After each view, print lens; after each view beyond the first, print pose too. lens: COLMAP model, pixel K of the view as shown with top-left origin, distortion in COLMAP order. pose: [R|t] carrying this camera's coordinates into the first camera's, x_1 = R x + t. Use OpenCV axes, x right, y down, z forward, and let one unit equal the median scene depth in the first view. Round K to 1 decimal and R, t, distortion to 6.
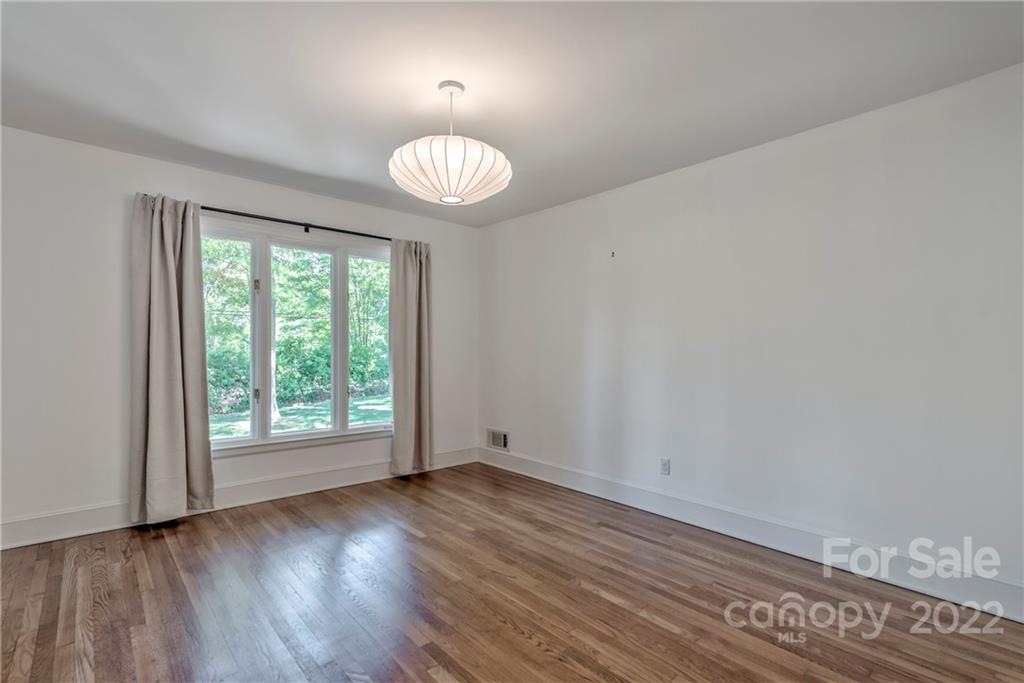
lens RADIAL K [[487.3, 0, 515.7], [0, 487.3, 347.3], [0, 0, 1]] dist [0.004312, 0.000523]
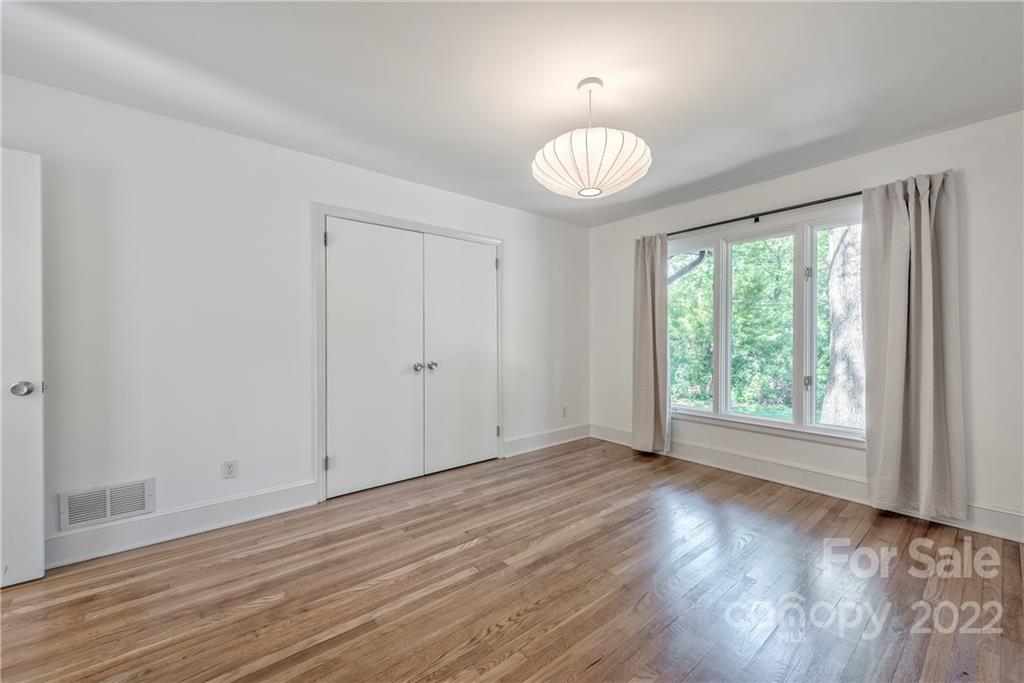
lens RADIAL K [[399.3, 0, 512.0], [0, 399.3, 341.5], [0, 0, 1]] dist [-0.002600, -0.000416]
pose [[-0.045103, 0.004489, -0.998972, 0.531610], [0.008557, 0.999955, 0.004107, 0.006664], [0.998946, -0.008363, -0.045139, 0.648420]]
